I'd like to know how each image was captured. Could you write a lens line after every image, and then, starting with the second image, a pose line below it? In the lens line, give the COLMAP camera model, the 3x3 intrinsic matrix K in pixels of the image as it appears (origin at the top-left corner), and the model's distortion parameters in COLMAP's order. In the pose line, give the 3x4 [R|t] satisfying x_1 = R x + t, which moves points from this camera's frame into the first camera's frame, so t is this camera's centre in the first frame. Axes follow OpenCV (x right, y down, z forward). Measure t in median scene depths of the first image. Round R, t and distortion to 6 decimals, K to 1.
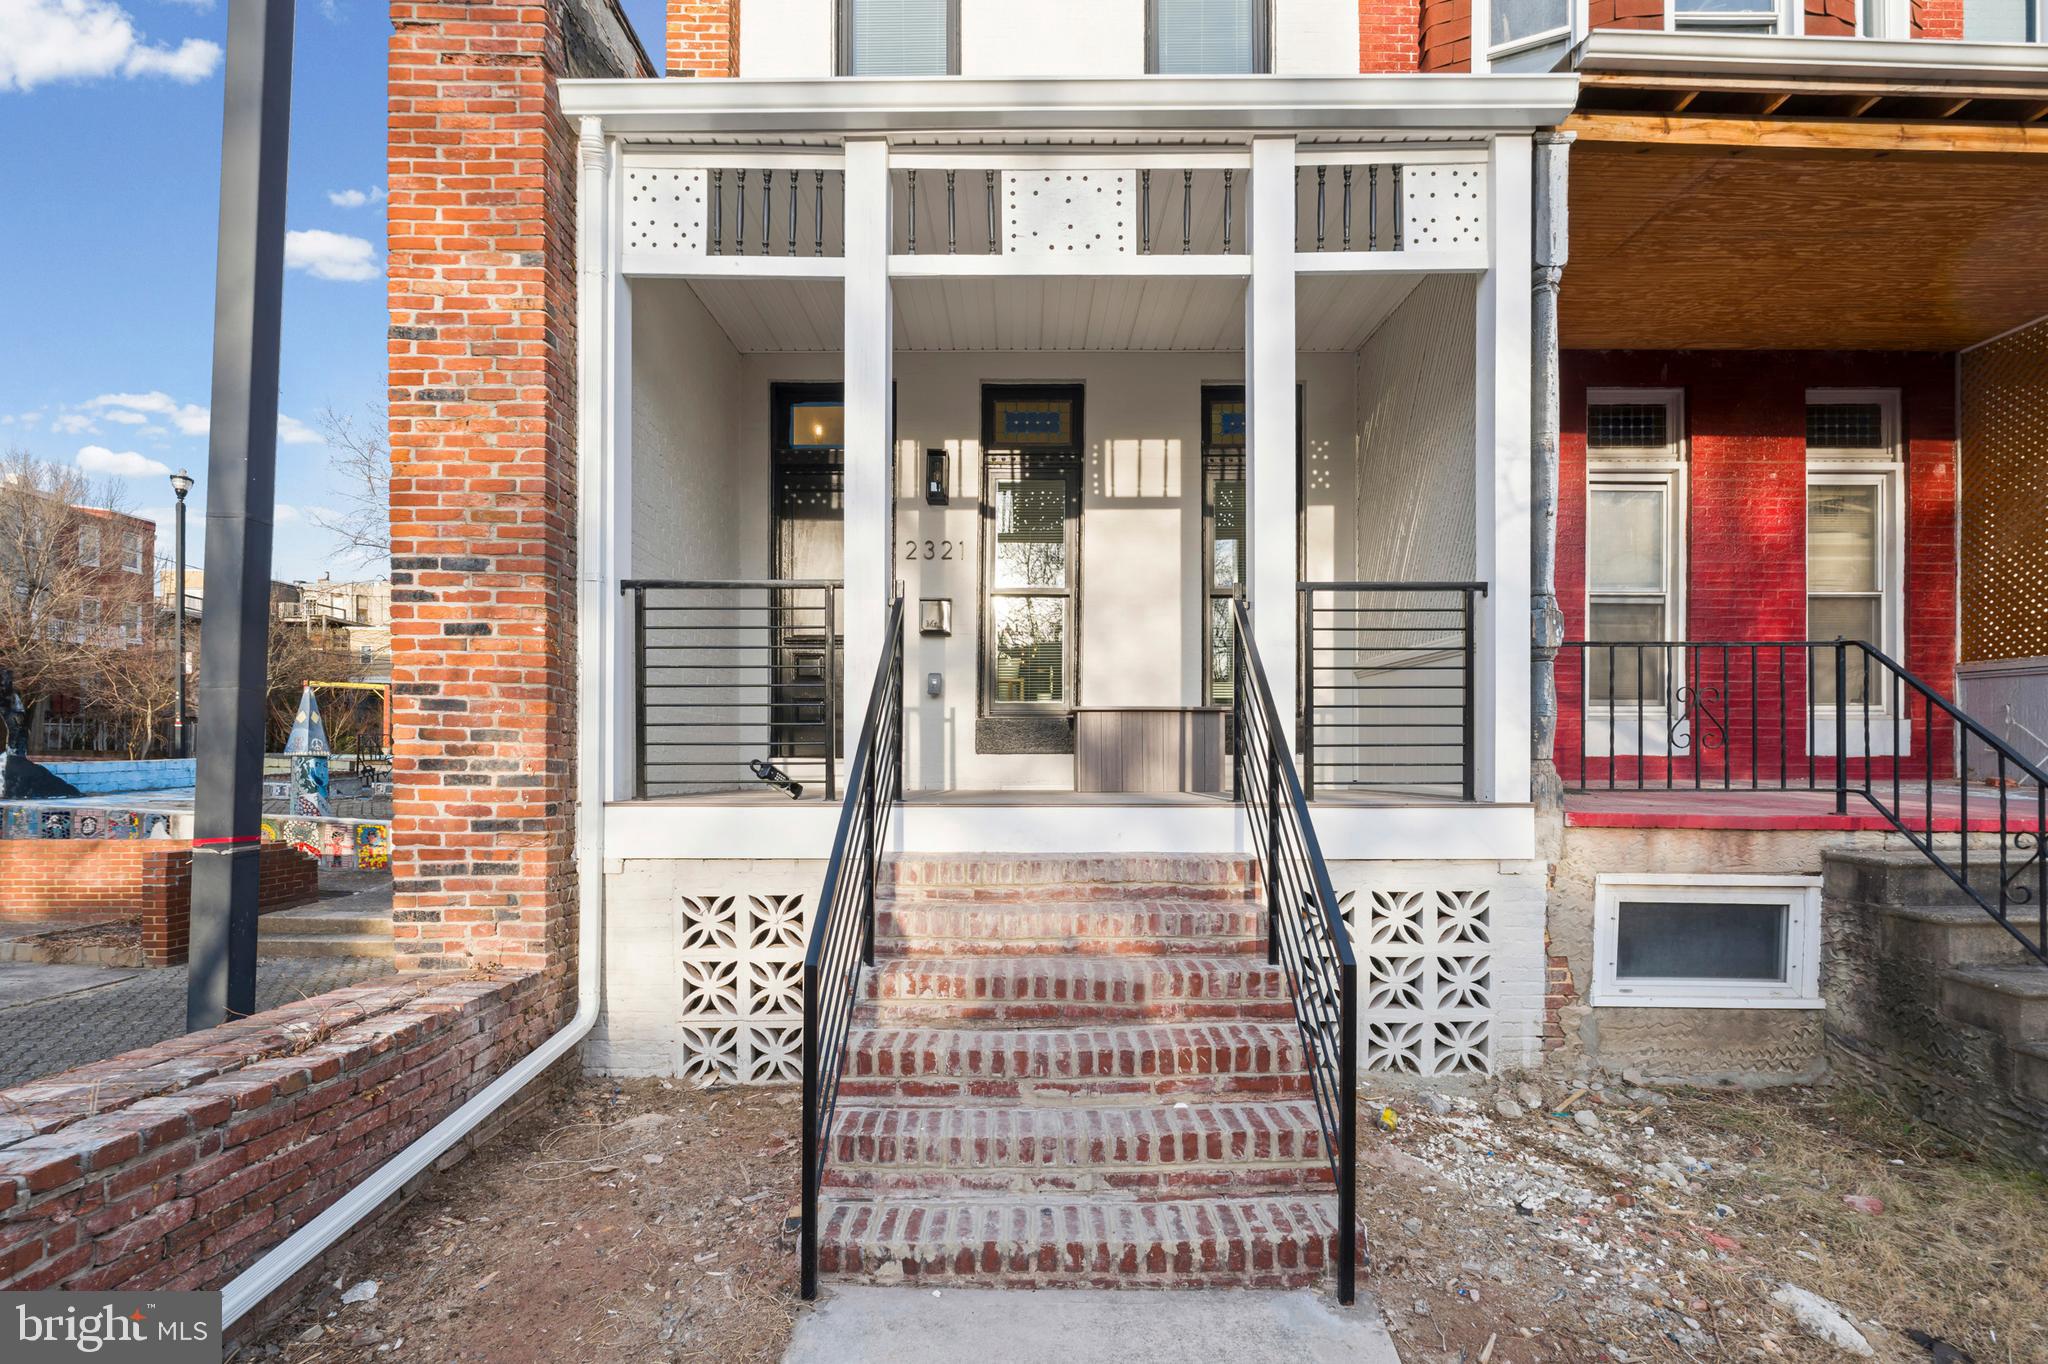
lens RADIAL K [[941.0, 0, 1016.9], [0, 941.0, 768.8], [0, 0, 1]] dist [-0.012133, -0.000046]
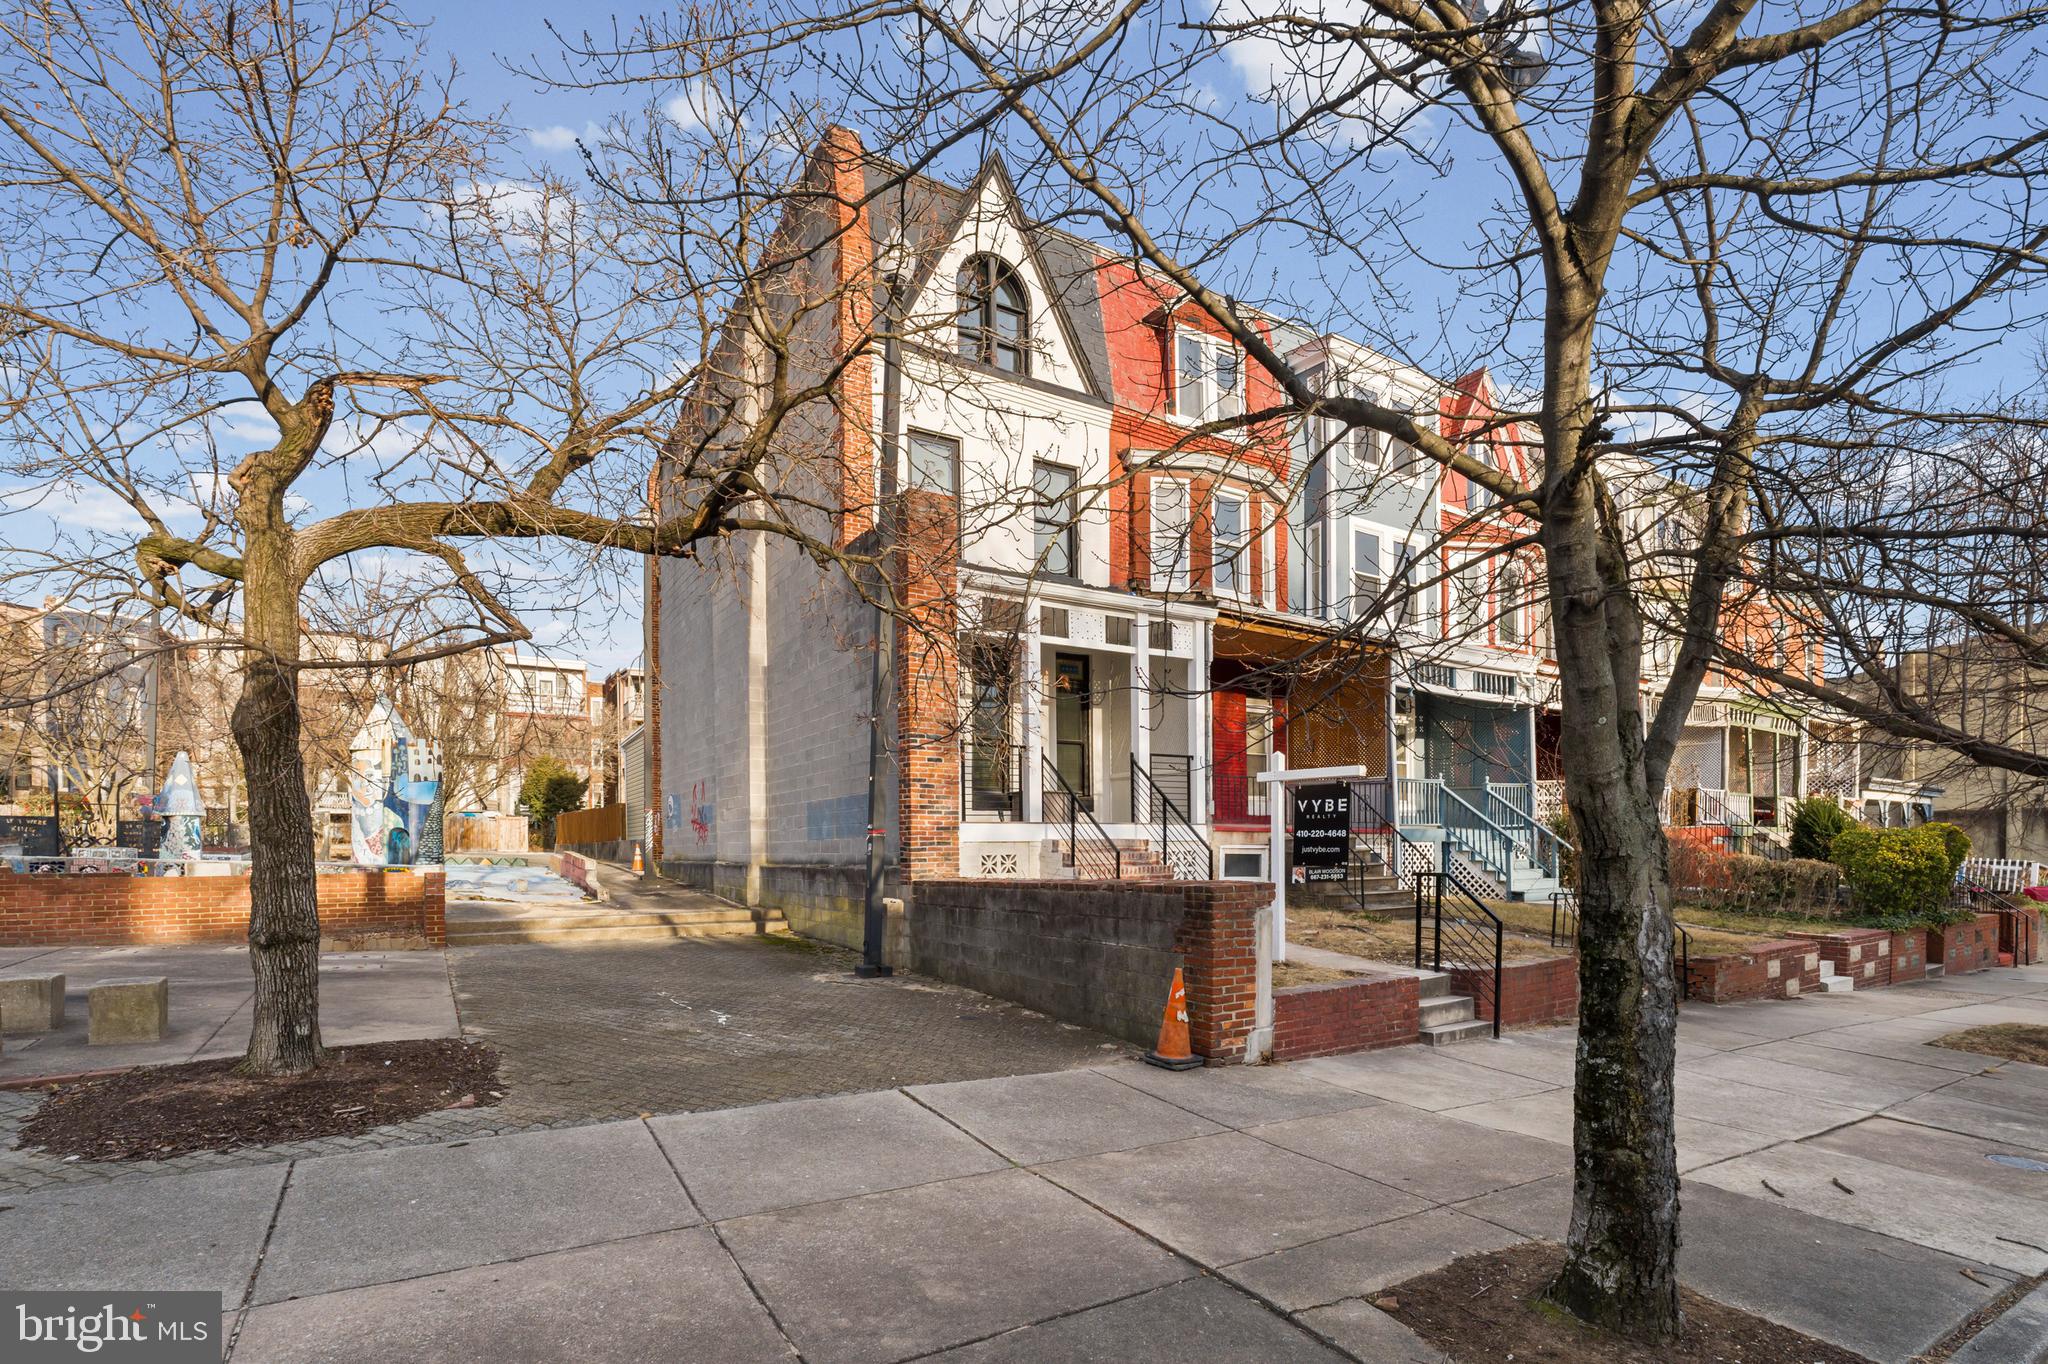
lens RADIAL K [[921.2, 0, 1027.5], [0, 921.2, 906.4], [0, 0, 1]] dist [-0.002035, 0.000129]
pose [[0.849416, -0.044110, 0.525878, -1.667418], [0.011000, 0.997764, 0.065924, 0.105455], [-0.527610, -0.050212, 0.848002, -1.424715]]
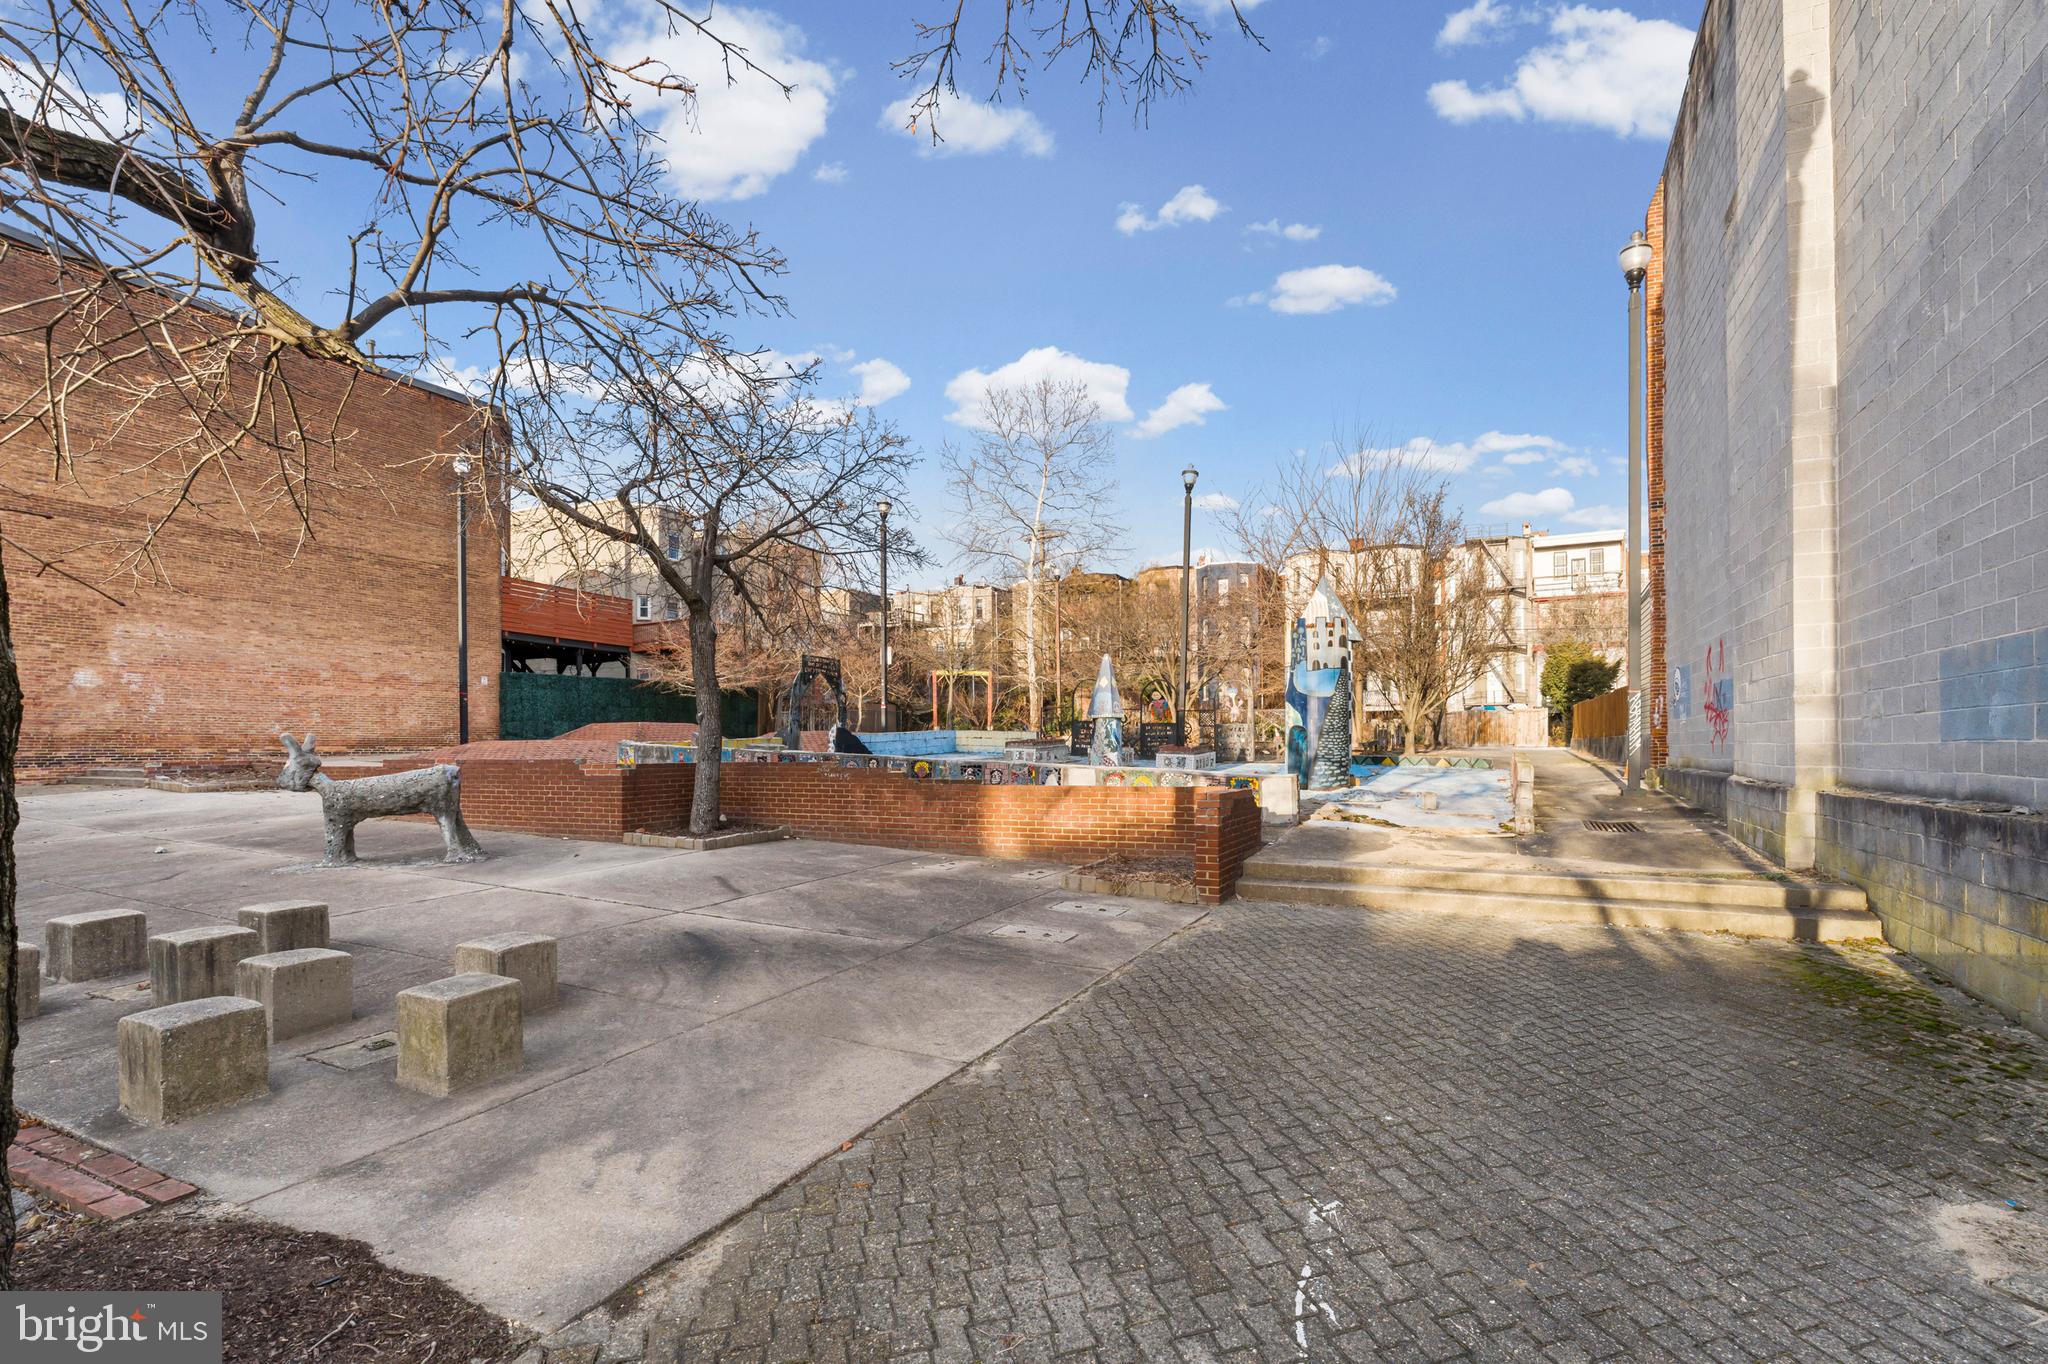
lens RADIAL K [[937.9, 0, 1035.4], [0, 937.9, 735.2], [0, 0, 1]] dist [-0.012651, -0.000039]
pose [[0.893609, -0.016955, -0.448526, -1.171445], [0.011242, 0.999818, -0.015396, 0.074303], [0.448705, 0.008715, 0.893637, -0.020563]]
